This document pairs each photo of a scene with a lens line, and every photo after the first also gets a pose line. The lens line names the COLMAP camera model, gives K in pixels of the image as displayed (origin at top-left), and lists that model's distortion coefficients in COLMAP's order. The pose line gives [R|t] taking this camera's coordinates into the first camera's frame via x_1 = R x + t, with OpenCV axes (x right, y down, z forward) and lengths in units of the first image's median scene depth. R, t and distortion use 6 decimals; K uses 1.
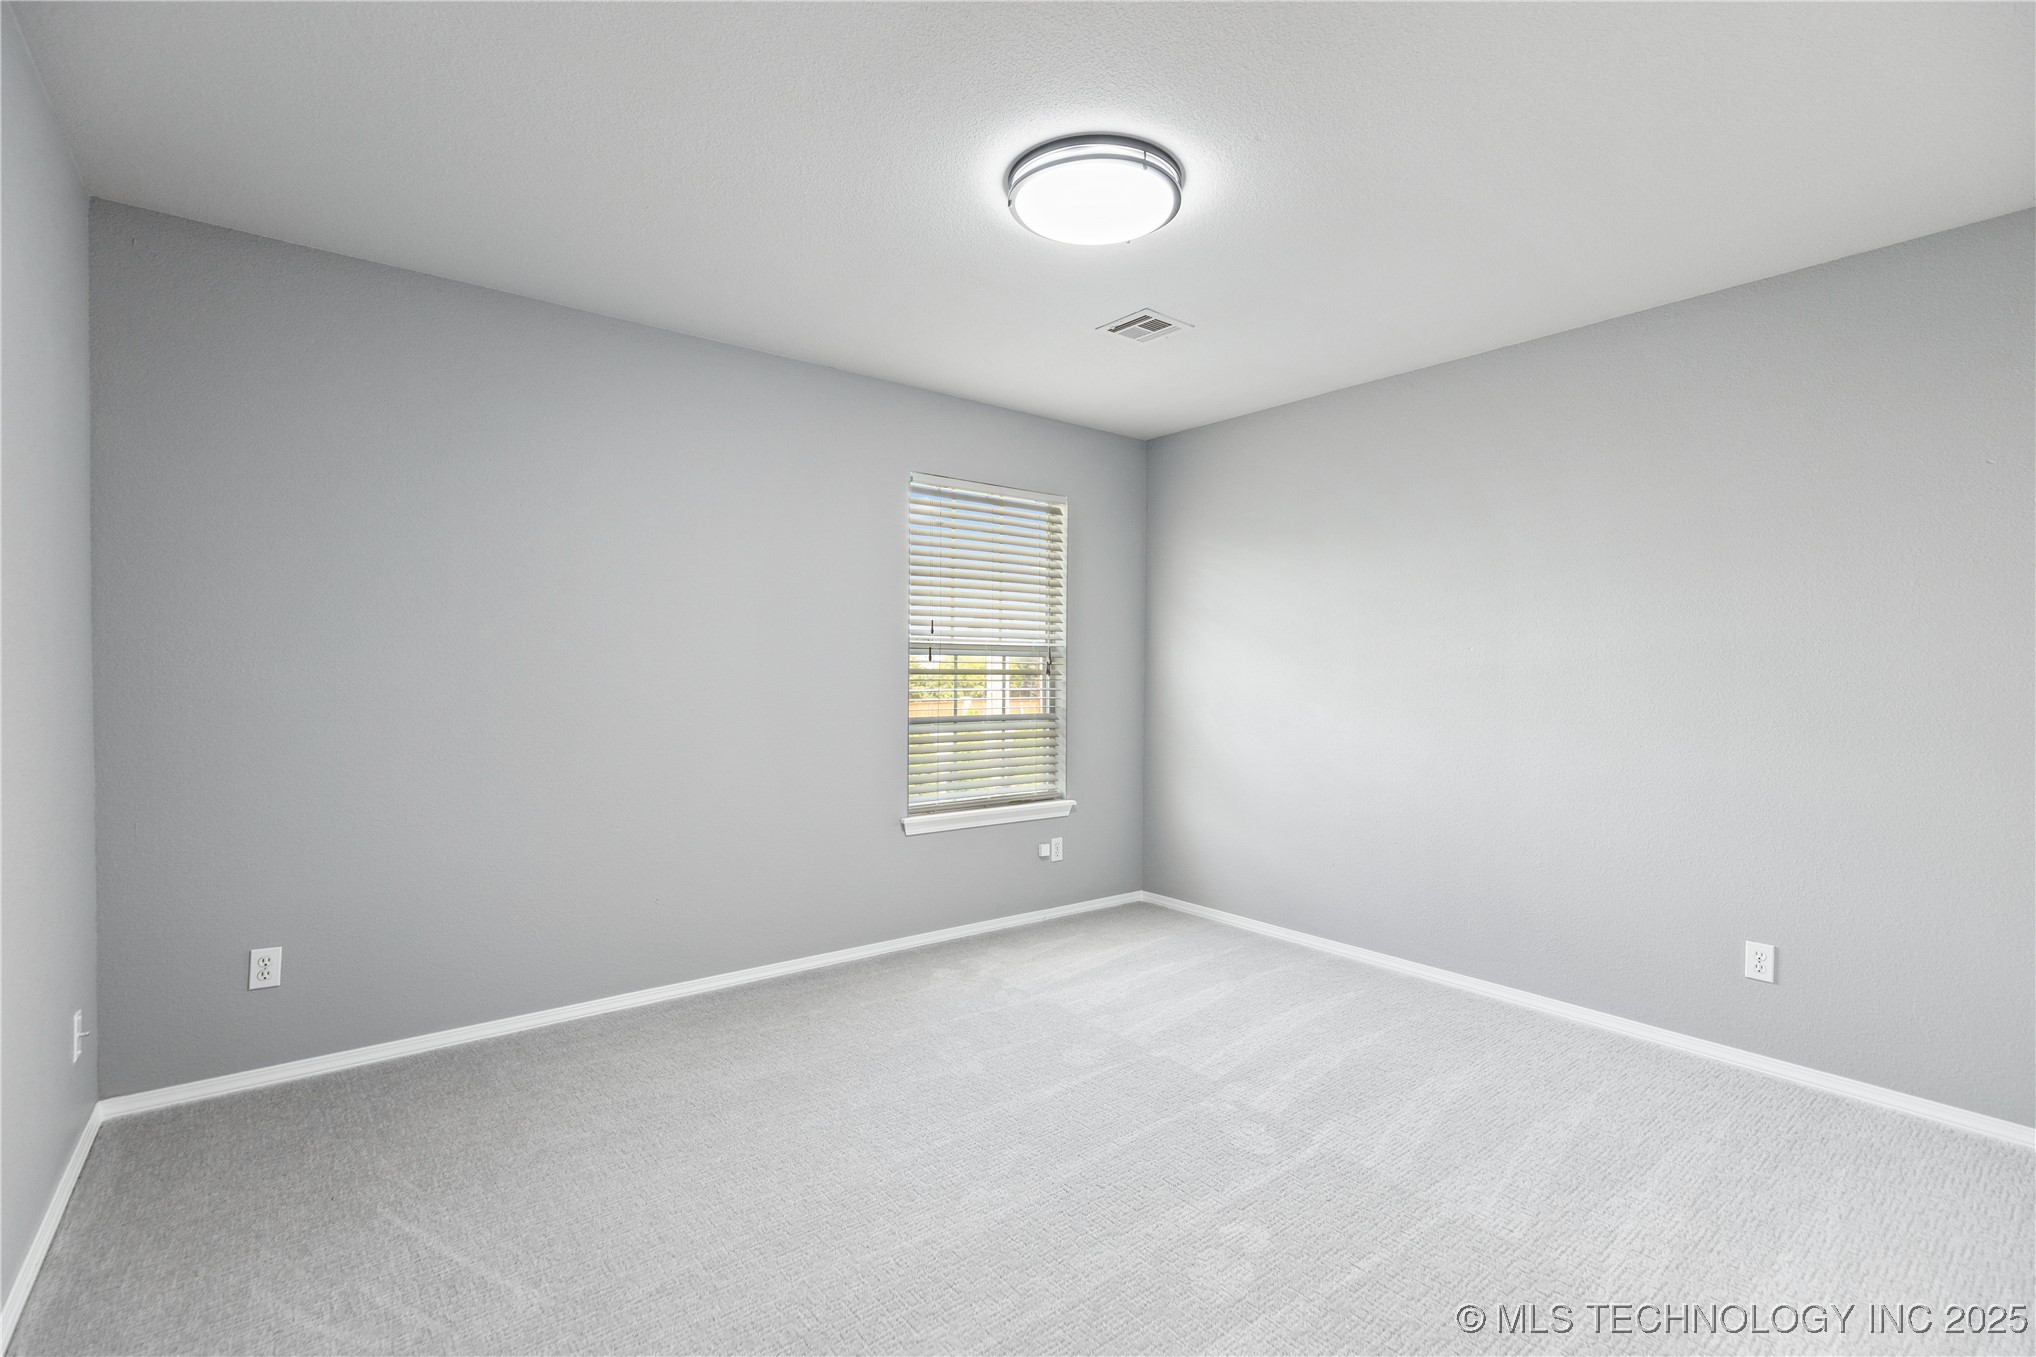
lens RADIAL K [[925.3, 0, 1030.3], [0, 925.3, 691.4], [0, 0, 1]] dist [0.014594, 0.000261]
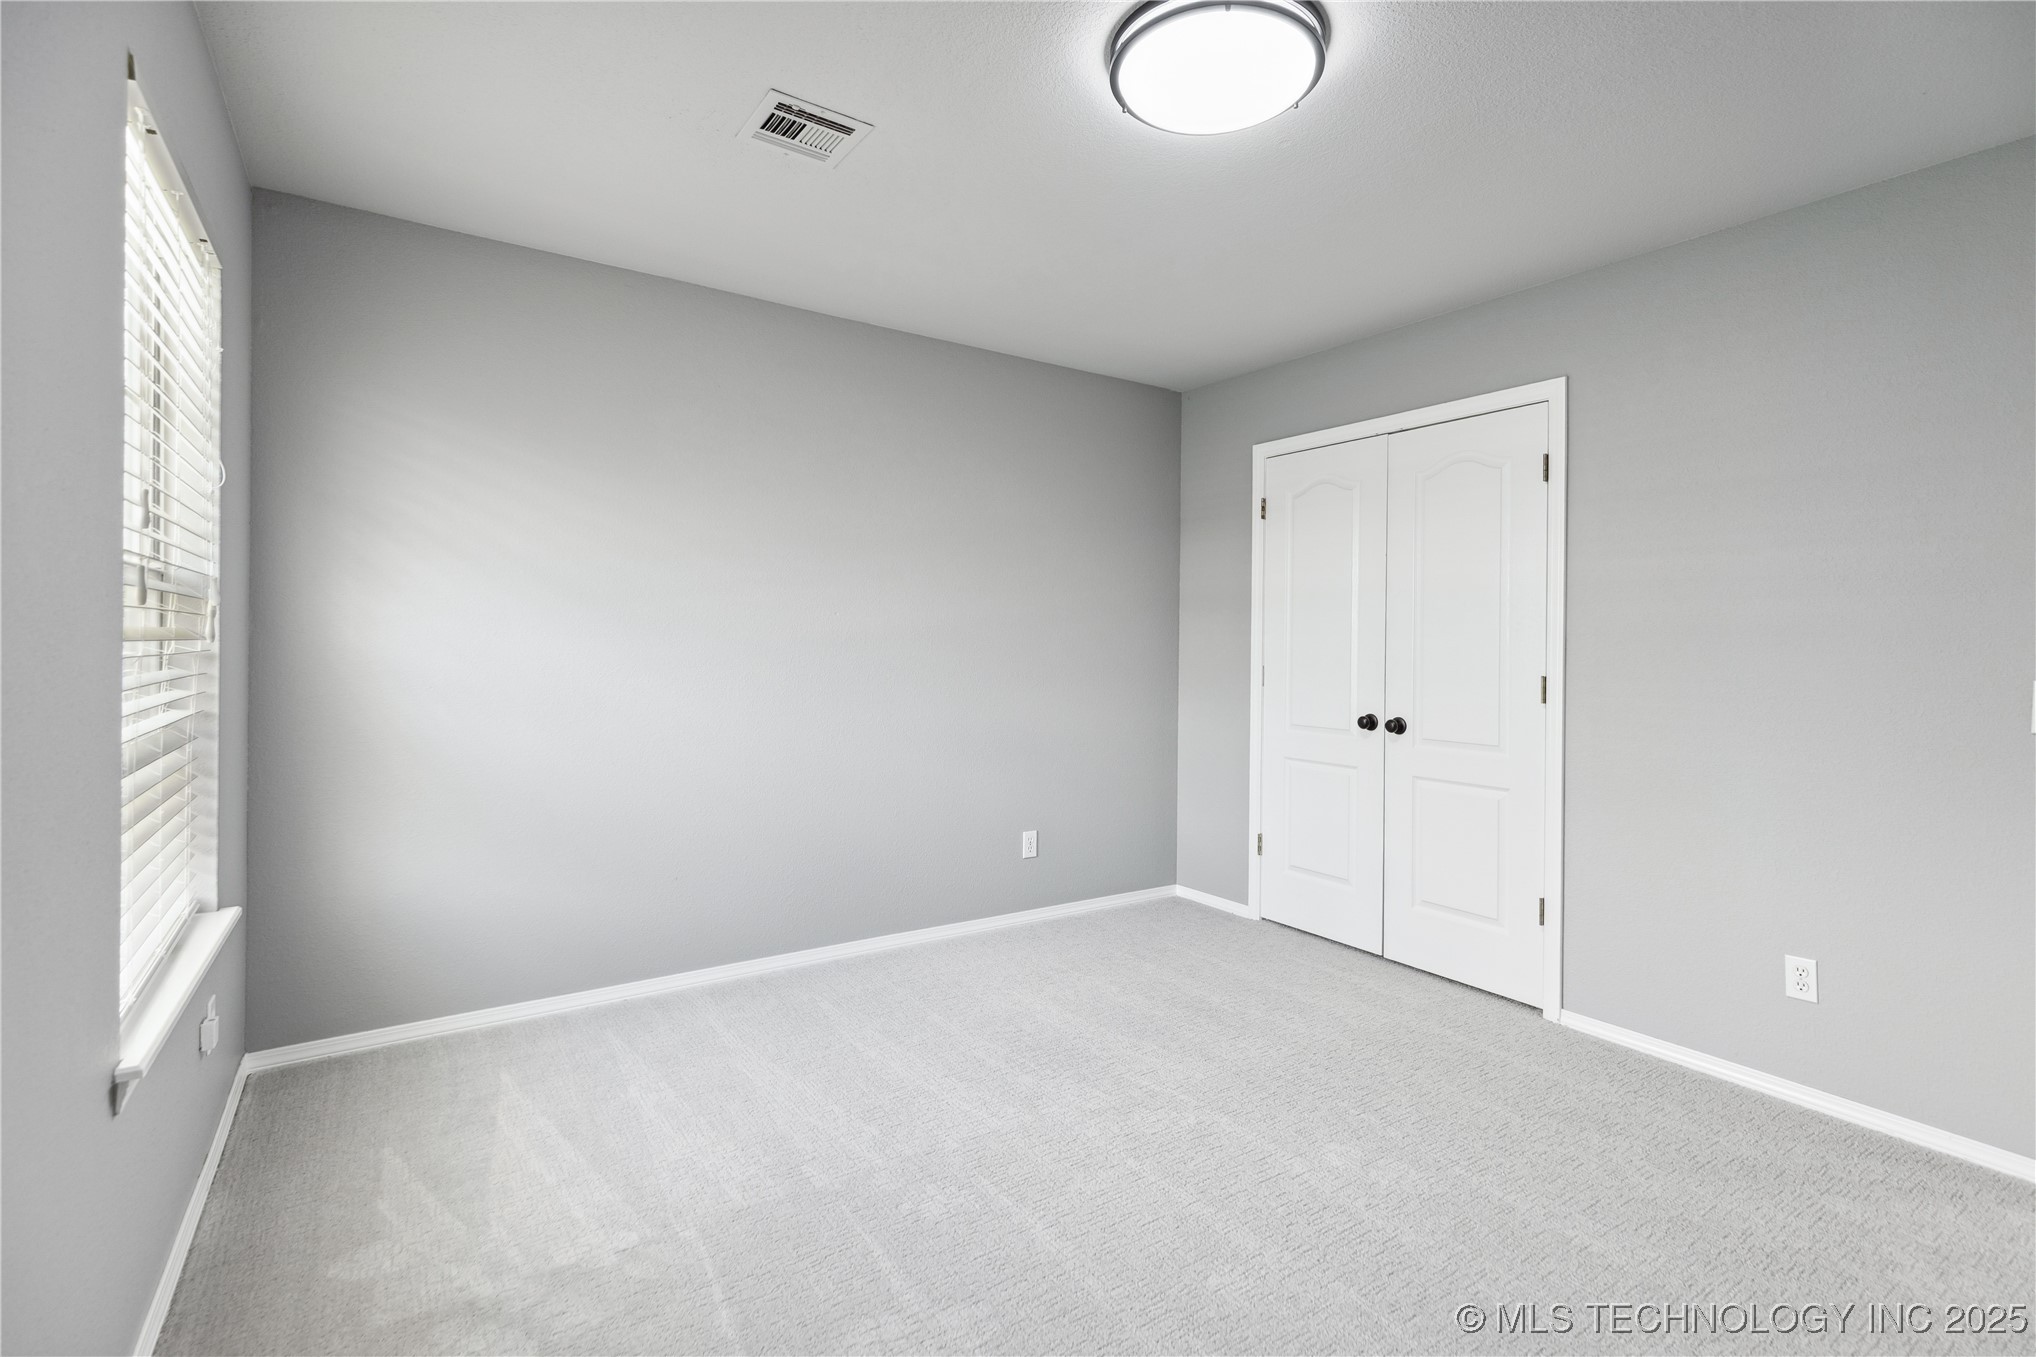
lens RADIAL K [[927.4, 0, 1030.5], [0, 927.4, 655.6], [0, 0, 1]] dist [0.012467, -0.000876]
pose [[0.082710, -0.014169, 0.996473, -0.502133], [0.010349, 0.999857, 0.013358, -0.013052], [-0.996520, 0.009208, 0.082845, 0.719542]]
